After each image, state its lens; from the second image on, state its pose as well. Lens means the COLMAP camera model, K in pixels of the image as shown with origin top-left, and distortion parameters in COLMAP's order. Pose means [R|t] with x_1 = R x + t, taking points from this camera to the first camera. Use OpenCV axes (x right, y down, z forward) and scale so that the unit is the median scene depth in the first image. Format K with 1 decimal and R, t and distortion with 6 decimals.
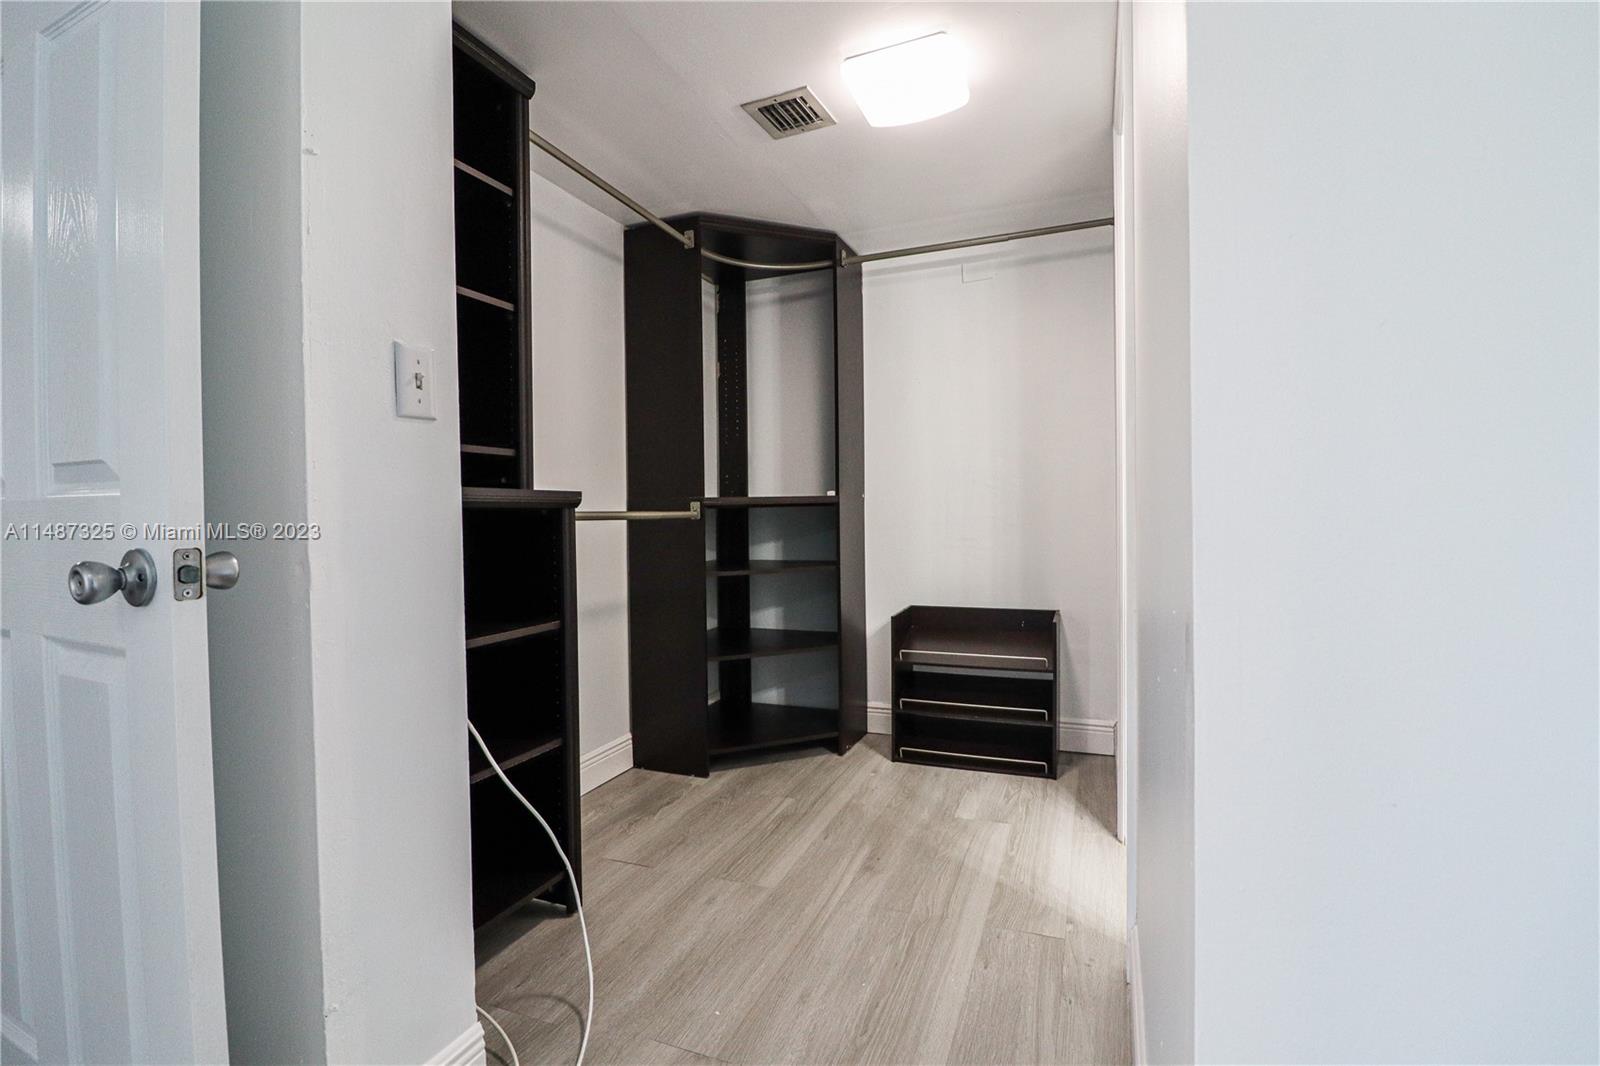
lens RADIAL K [[715.6, 0, 806.0], [0, 715.6, 532.4], [0, 0, 1]] dist [-0.013092, -0.000707]
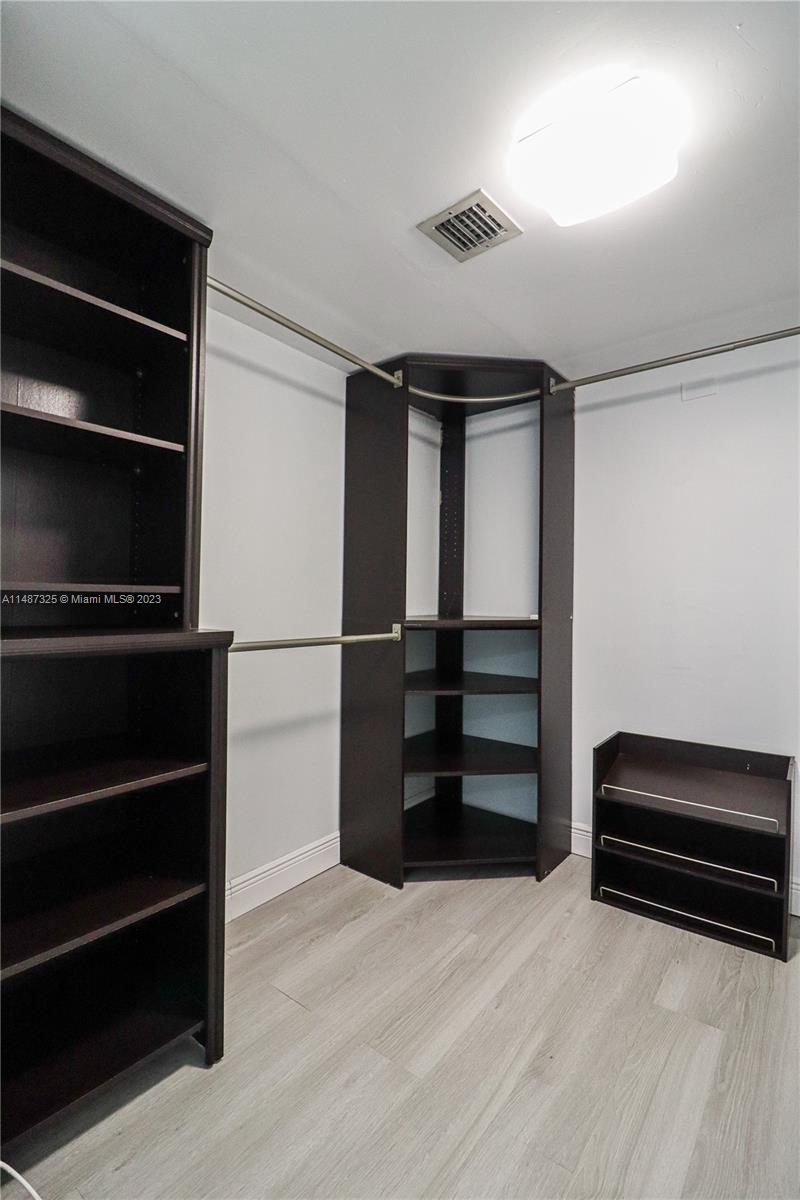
lens RADIAL K [[553.2, 0, 394.0], [0, 553.2, 600.5], [0, 0, 1]] dist [-0.007670, -0.009589]
pose [[0.960048, 0.020561, -0.279080, 0.069324], [-0.030007, 0.999111, -0.029618, -0.053999], [0.278223, 0.036809, 0.959811, 0.217325]]
